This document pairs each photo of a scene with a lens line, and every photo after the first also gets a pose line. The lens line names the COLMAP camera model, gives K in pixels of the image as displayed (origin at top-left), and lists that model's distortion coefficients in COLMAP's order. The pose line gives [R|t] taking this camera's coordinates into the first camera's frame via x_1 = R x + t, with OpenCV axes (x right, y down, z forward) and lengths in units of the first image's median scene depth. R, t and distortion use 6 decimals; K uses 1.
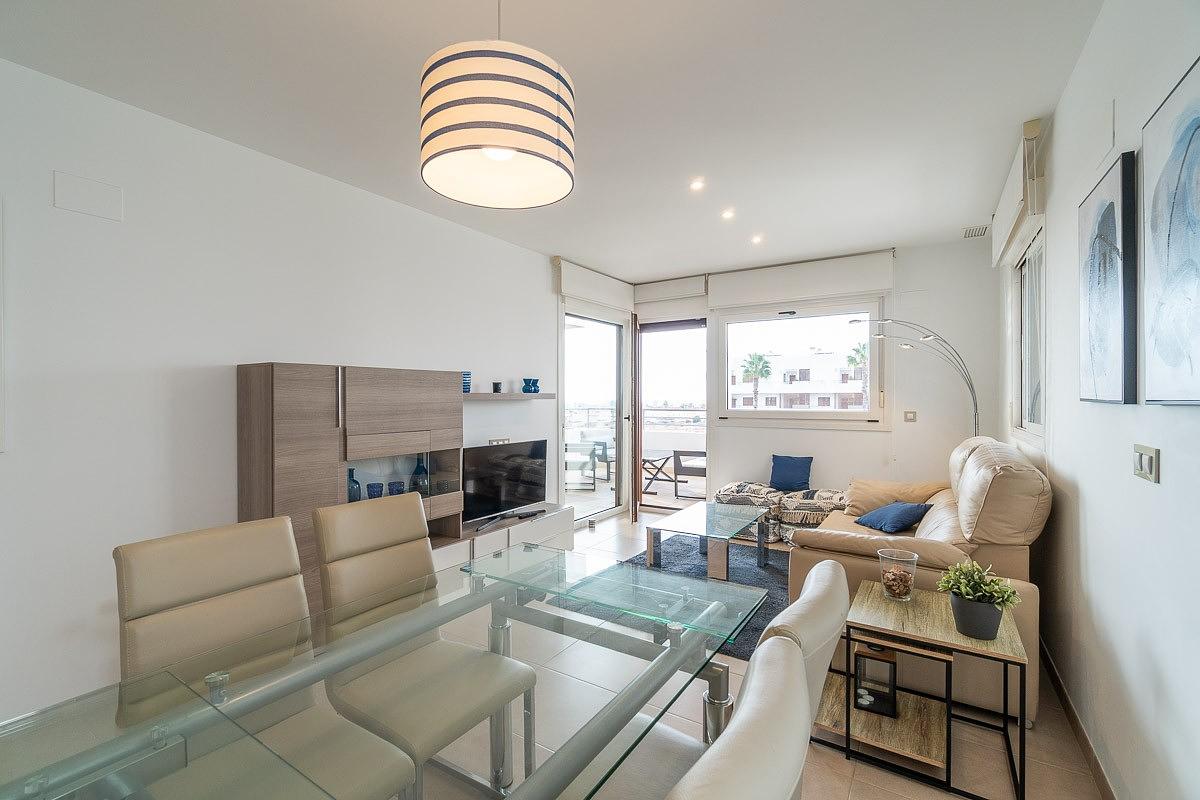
lens RADIAL K [[521.2, 0, 600.0], [0, 521.2, 400.0], [0, 0, 1]] dist [-0.001134, -0.000121]
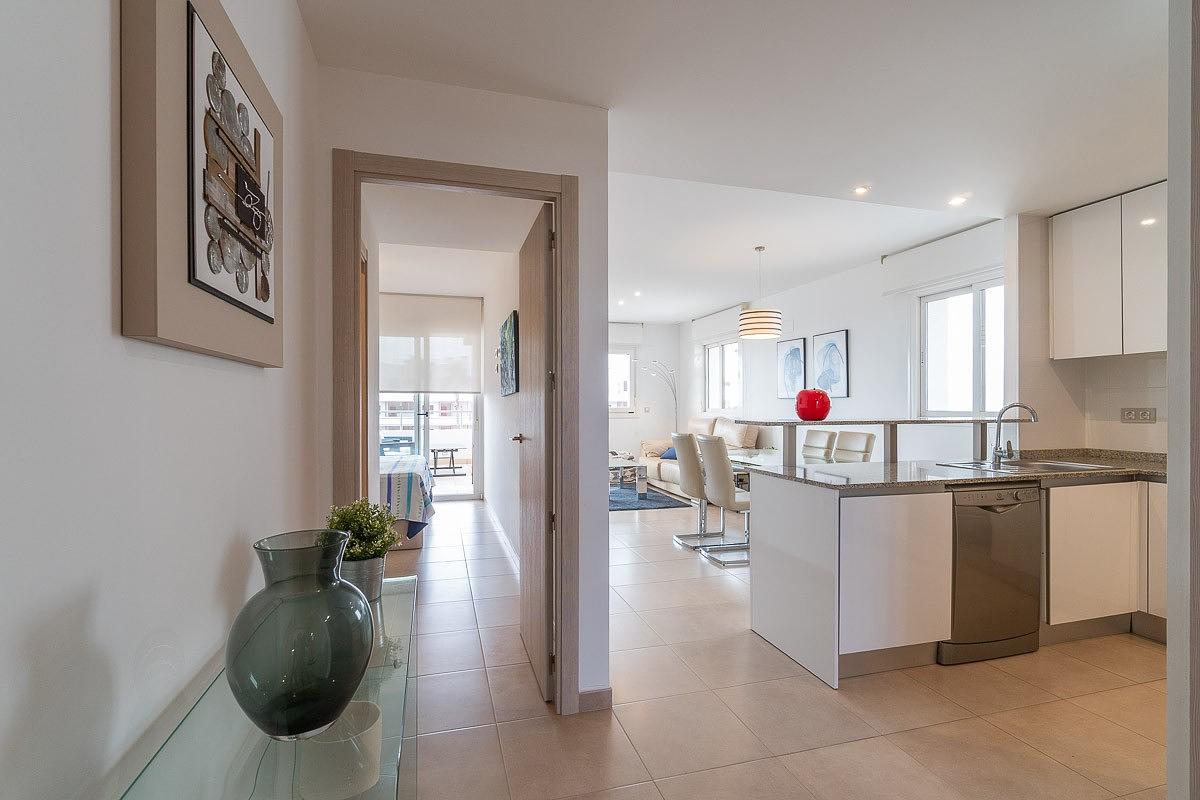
lens RADIAL K [[534.8, 0, 582.7], [0, 534.8, 404.5], [0, 0, 1]] dist [0.015103, -0.000055]
pose [[0.670024, 0.000256, 0.742340, -0.953787], [0.004607, 0.999979, -0.004503, 0.017263], [-0.742325, 0.006437, 0.670009, -0.150278]]
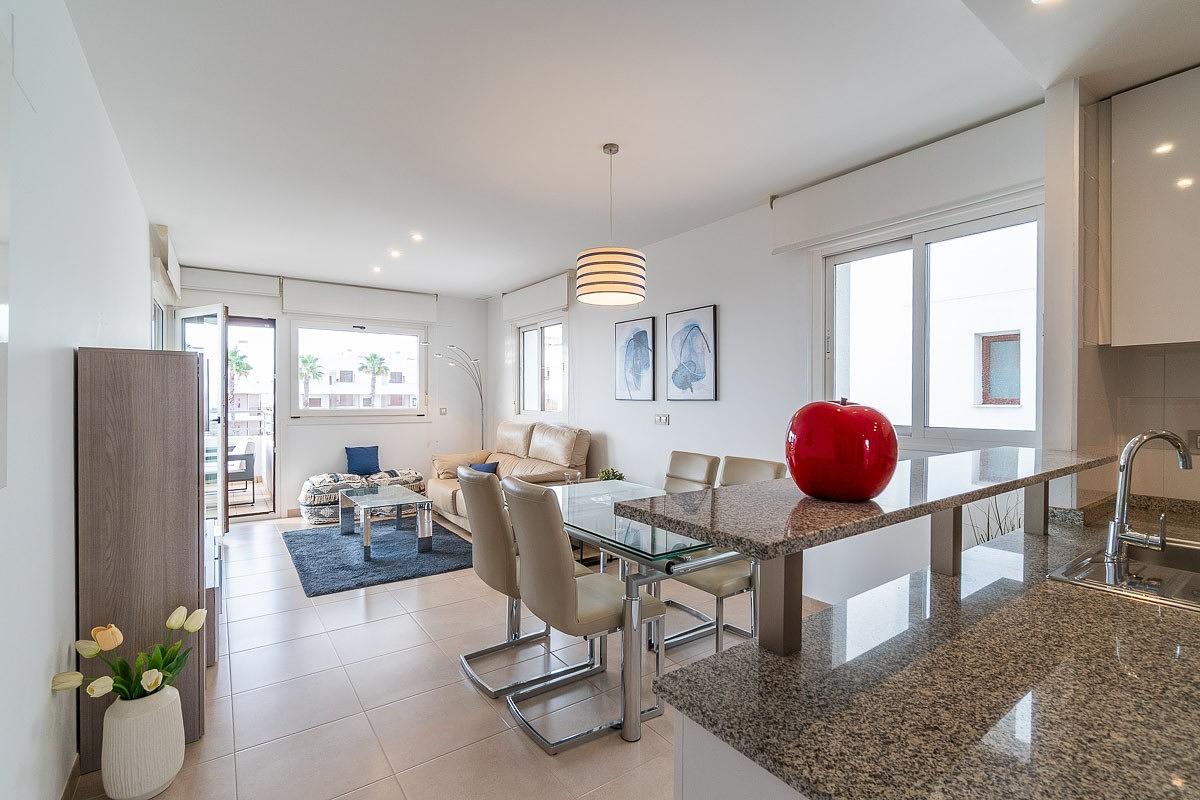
lens RADIAL K [[534.8, 0, 582.7], [0, 534.8, 404.5], [0, 0, 1]] dist [0.015103, -0.000055]
pose [[0.382391, -0.008526, 0.923961, -0.582449], [0.000811, 0.999960, 0.008892, -0.000367], [-0.924000, -0.002650, 0.382383, 0.055888]]
